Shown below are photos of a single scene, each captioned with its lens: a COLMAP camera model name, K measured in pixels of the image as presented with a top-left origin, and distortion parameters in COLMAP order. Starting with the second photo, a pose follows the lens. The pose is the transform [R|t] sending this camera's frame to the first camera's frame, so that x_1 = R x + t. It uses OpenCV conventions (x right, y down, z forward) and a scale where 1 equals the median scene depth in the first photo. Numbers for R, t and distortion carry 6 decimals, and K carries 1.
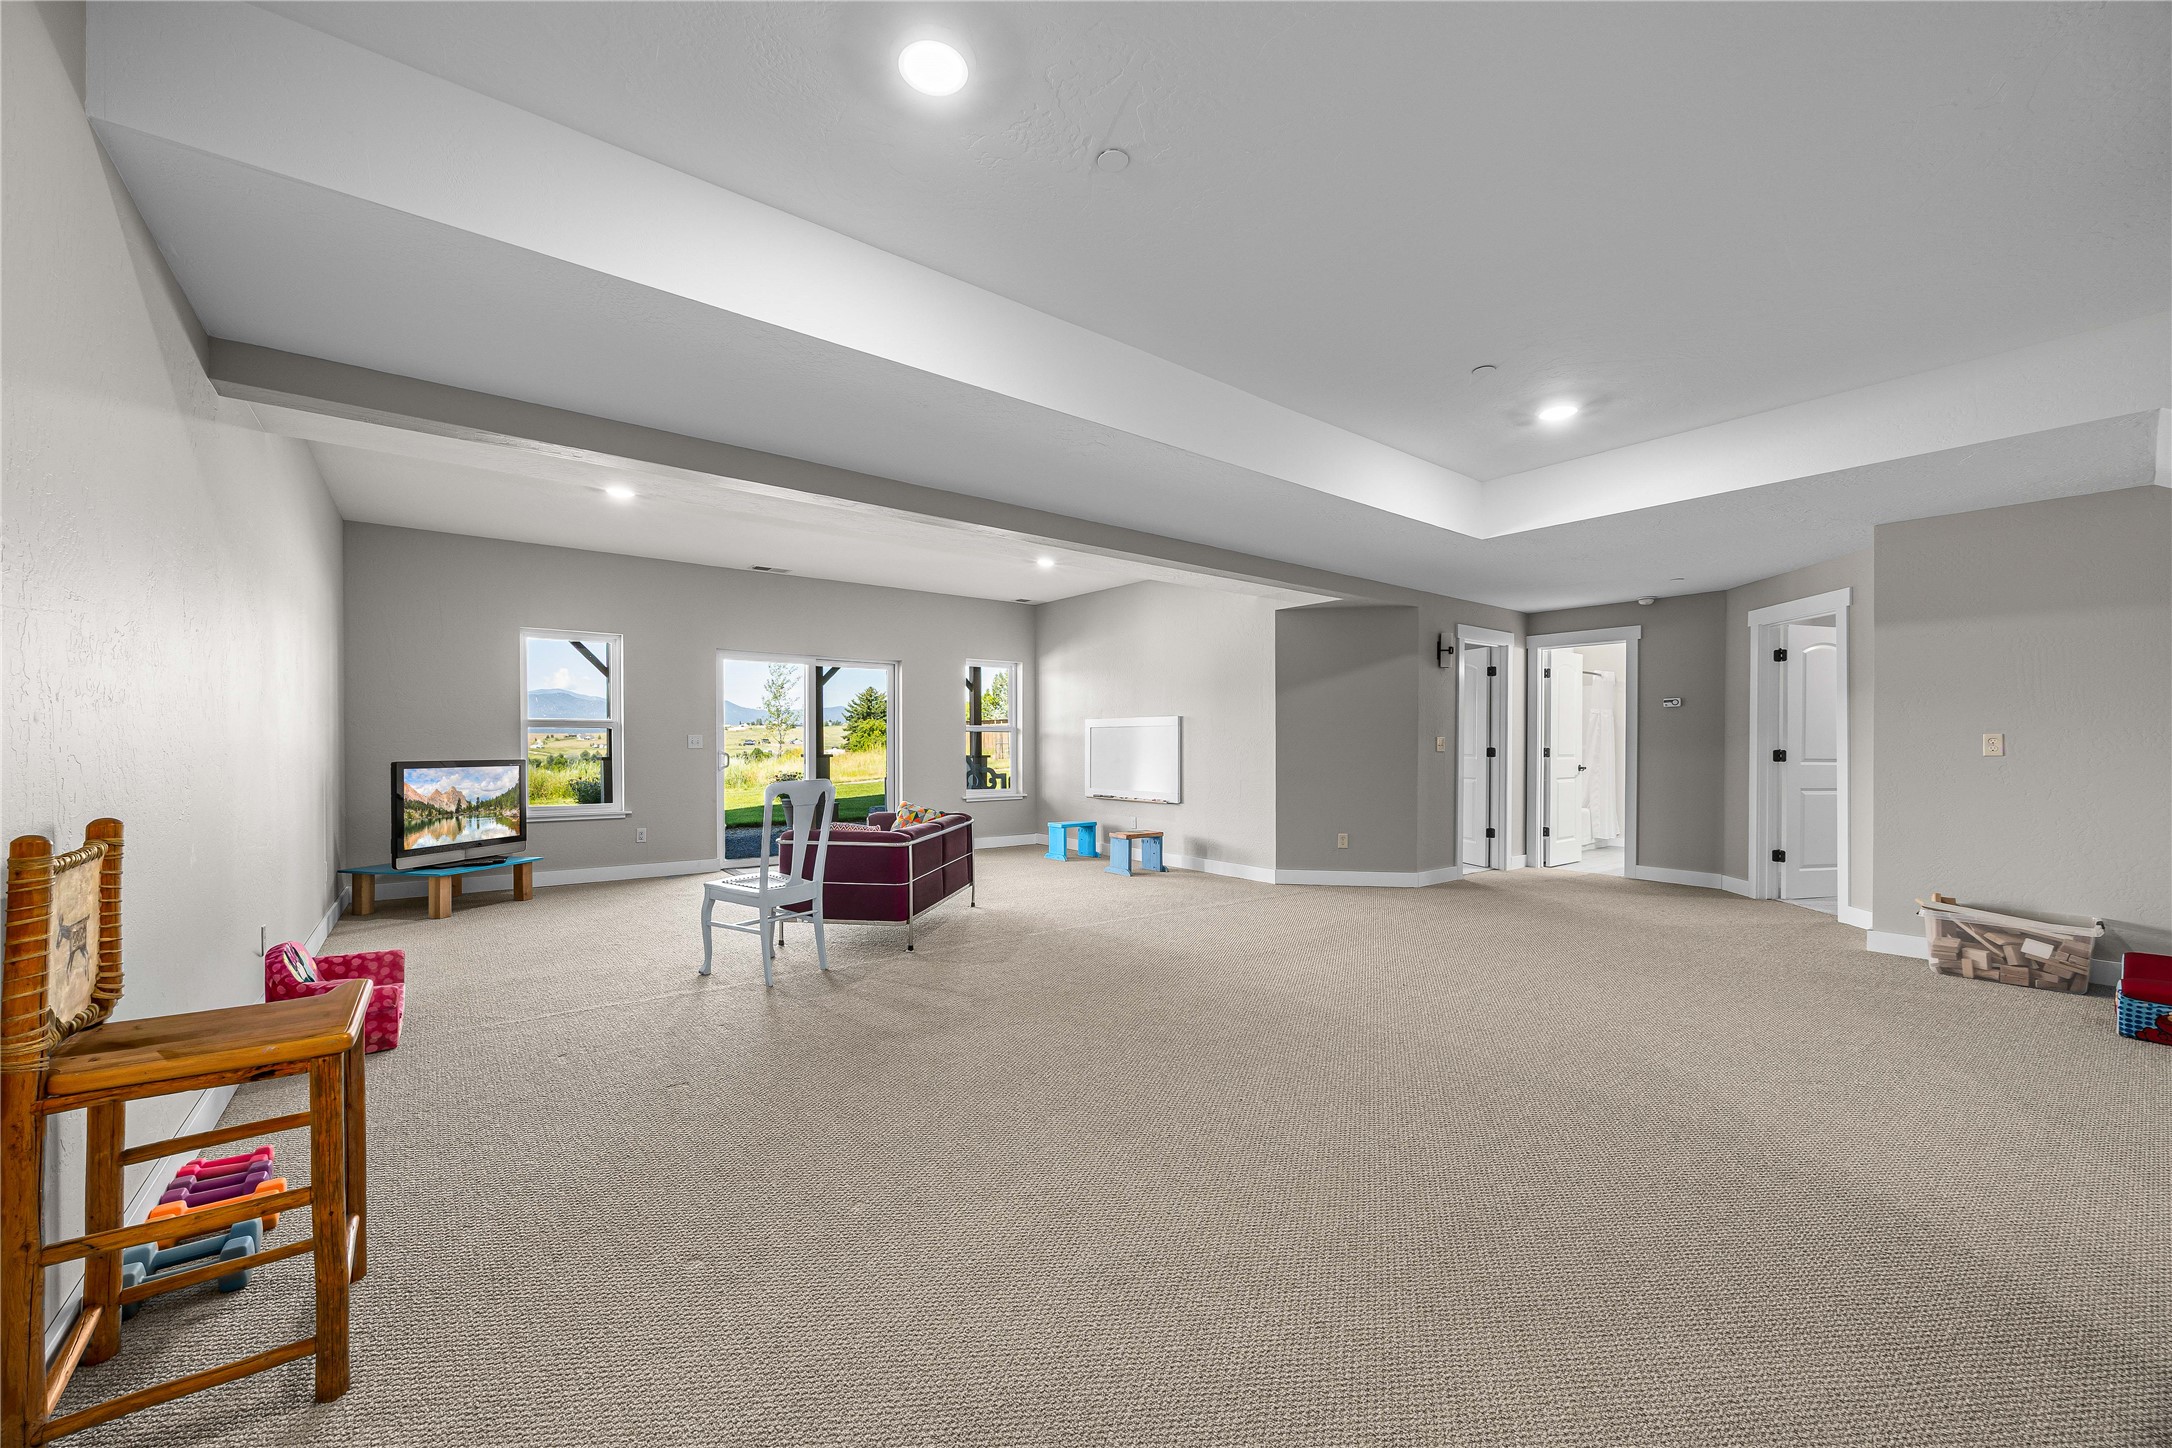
lens RADIAL K [[880.9, 0, 1085.3], [0, 880.9, 735.9], [0, 0, 1]] dist [0.000654, 0.000523]
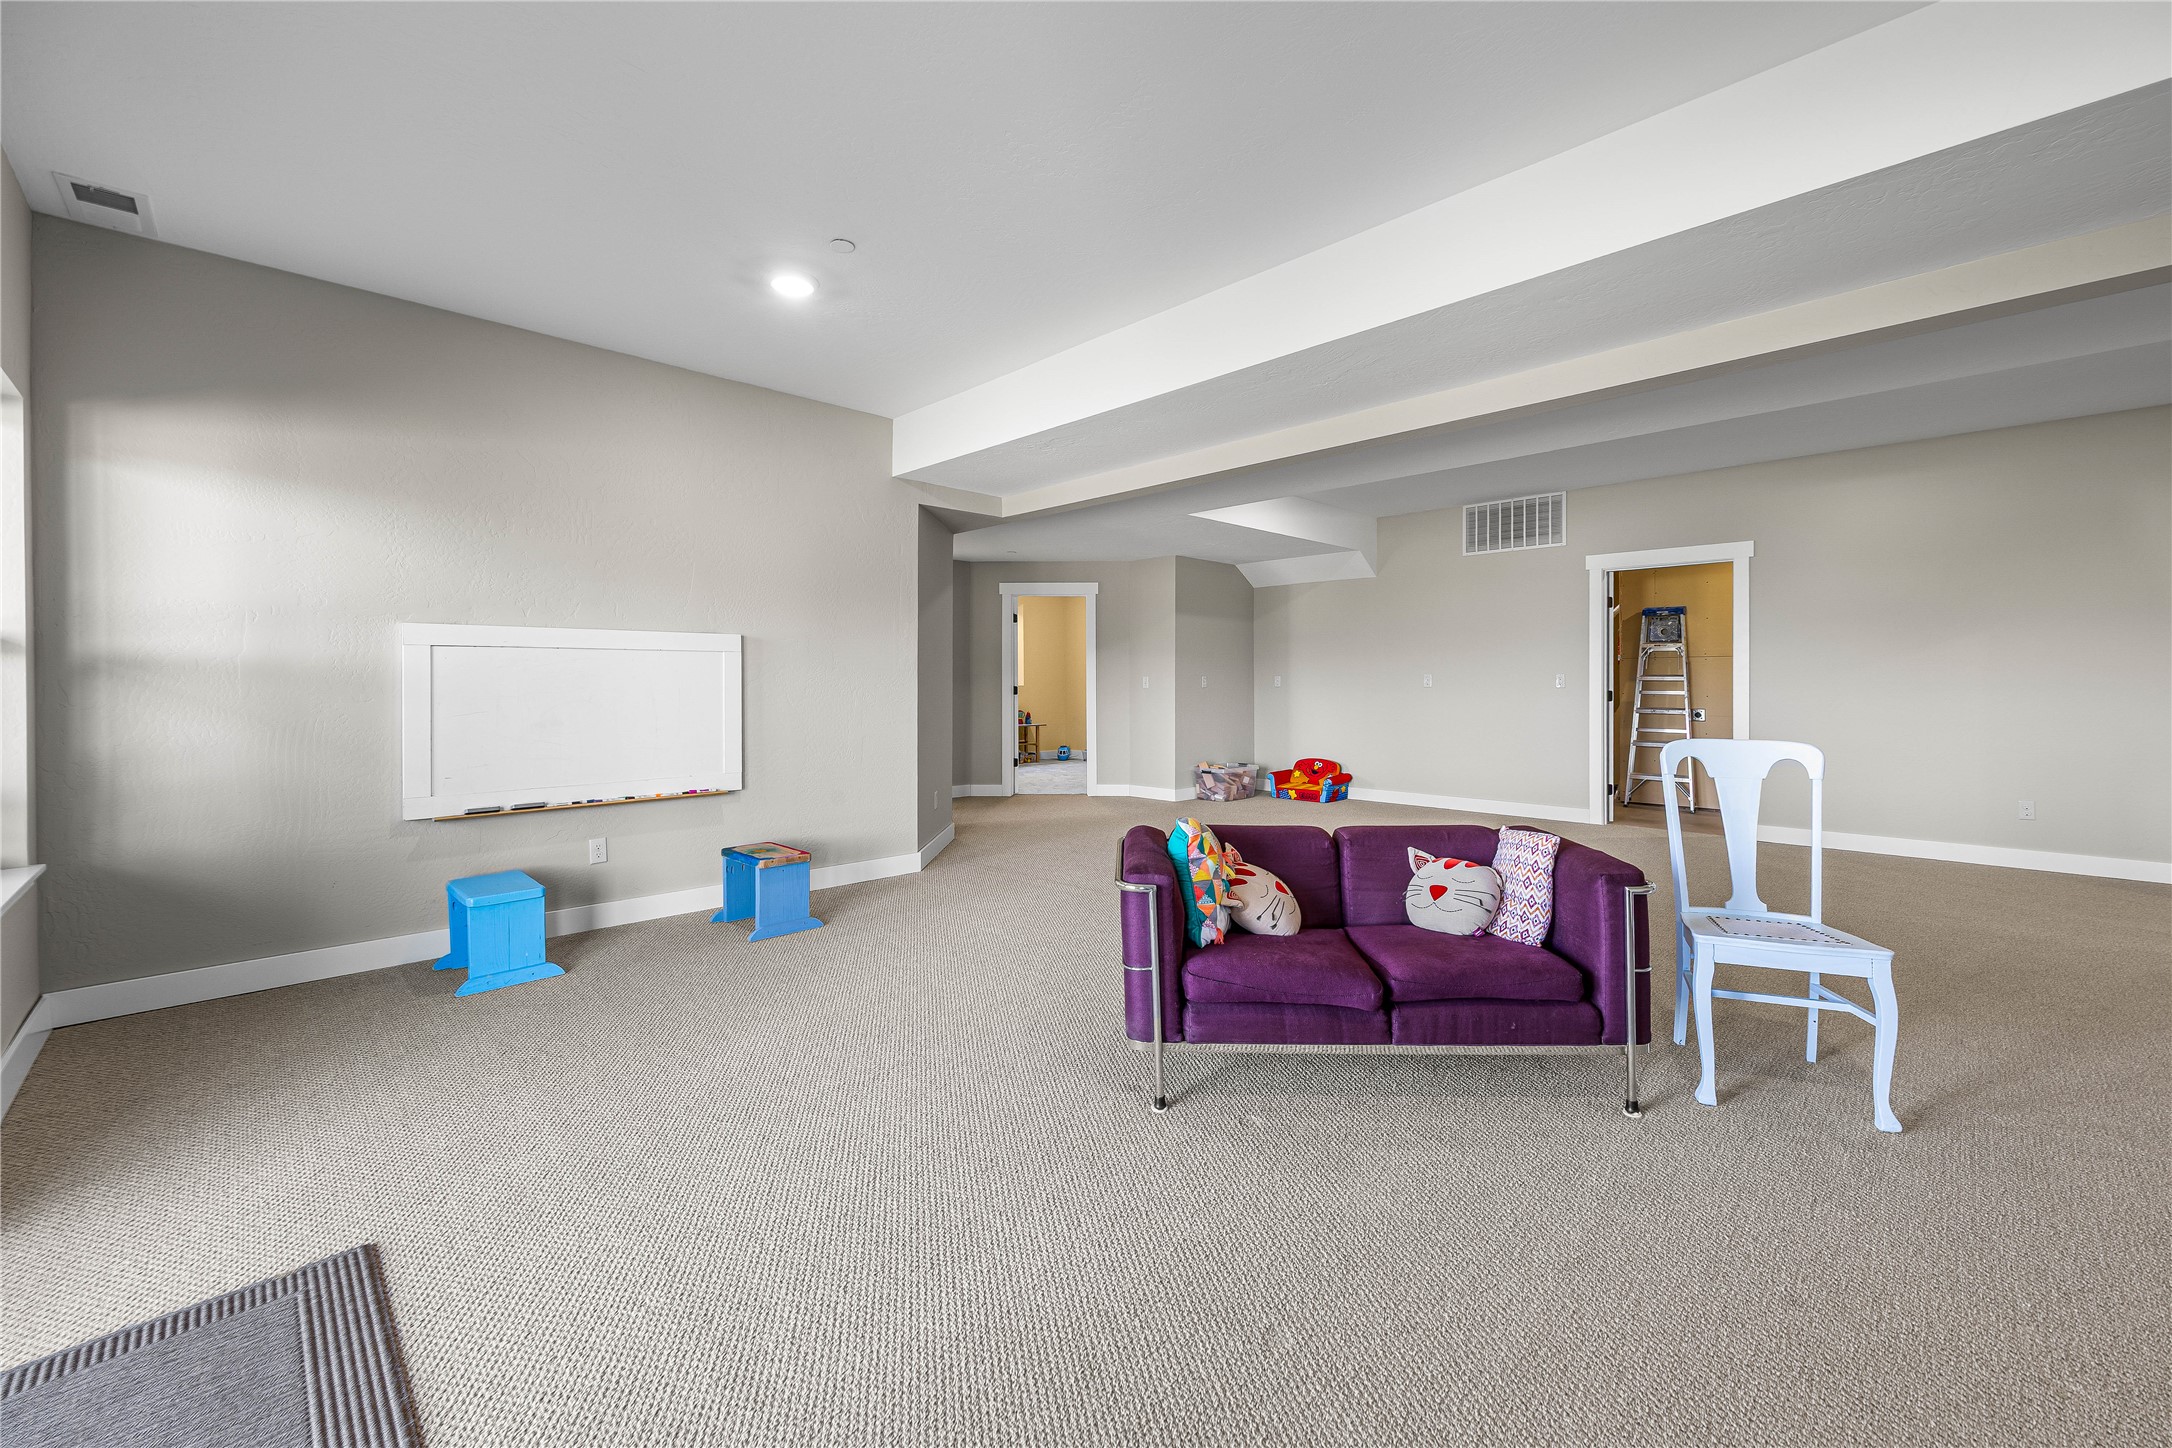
lens RADIAL K [[843.0, 0, 1098.8], [0, 843.0, 701.5], [0, 0, 1]] dist [0.000207, 0.000105]
pose [[-0.119547, -0.021393, 0.992598, -0.481798], [-0.004241, 0.999770, 0.021037, 0.009420], [-0.992819, -0.001694, -0.119610, 0.892860]]
